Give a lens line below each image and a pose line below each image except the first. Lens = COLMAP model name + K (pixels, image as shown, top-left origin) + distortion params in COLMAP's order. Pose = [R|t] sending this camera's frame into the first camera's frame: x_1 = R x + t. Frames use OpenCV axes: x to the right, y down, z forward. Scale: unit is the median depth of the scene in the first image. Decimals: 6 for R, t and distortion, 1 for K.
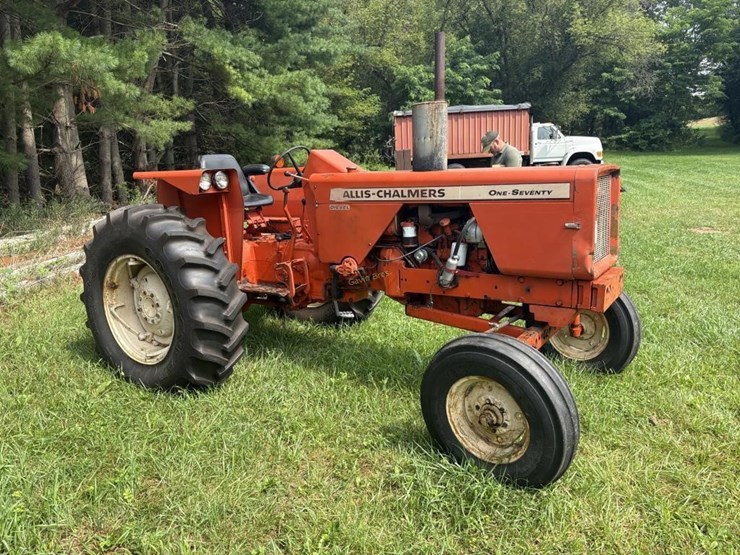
lens RADIAL K [[534.4, 0, 368.2], [0, 534.4, 276.1], [0, 0, 1]] dist [0.051672, -0.052297]
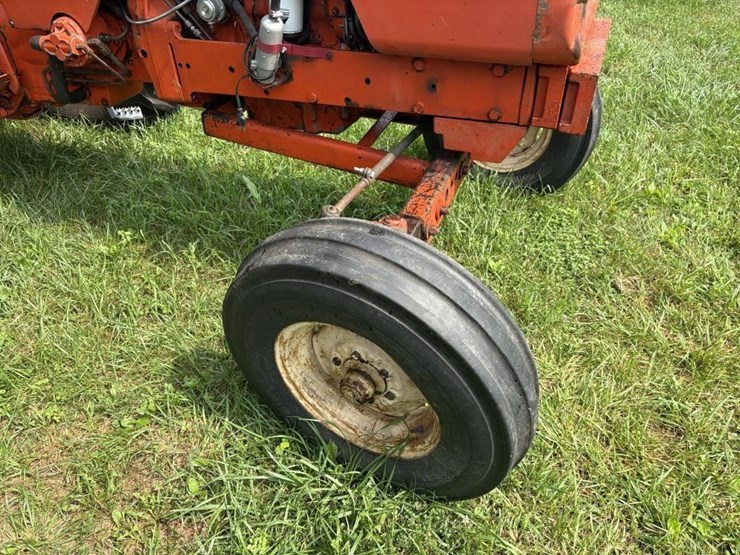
lens RADIAL K [[564.7, 0, 367.4], [0, 564.7, 279.8], [0, 0, 1]] dist [0.057960, -0.055529]
pose [[0.976859, -0.129655, 0.170104, 0.109568], [0.042816, 0.897759, 0.438401, -0.036236], [-0.209553, -0.420973, 0.882536, 0.406350]]
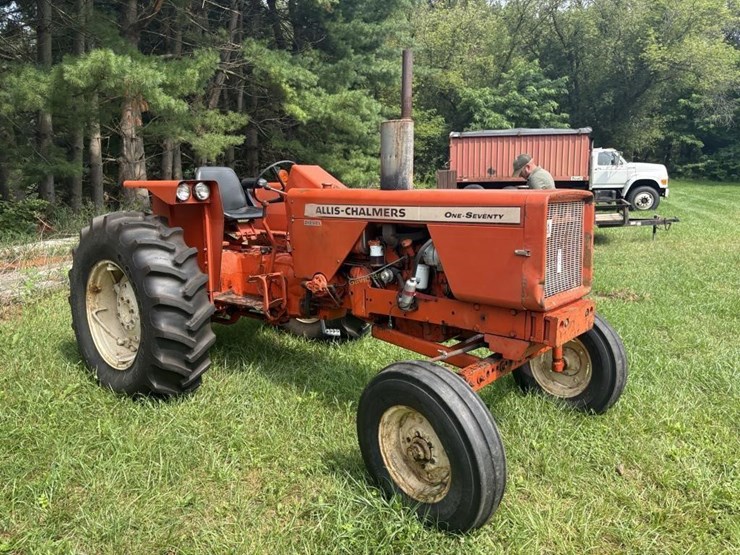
lens RADIAL K [[536.0, 0, 371.6], [0, 536.0, 269.1], [0, 0, 1]] dist [0.053647, -0.059848]
pose [[0.993905, 0.052240, -0.097078, 0.154874], [-0.056706, 0.997428, -0.043830, -0.006218], [0.094539, 0.049068, 0.994311, 0.028106]]
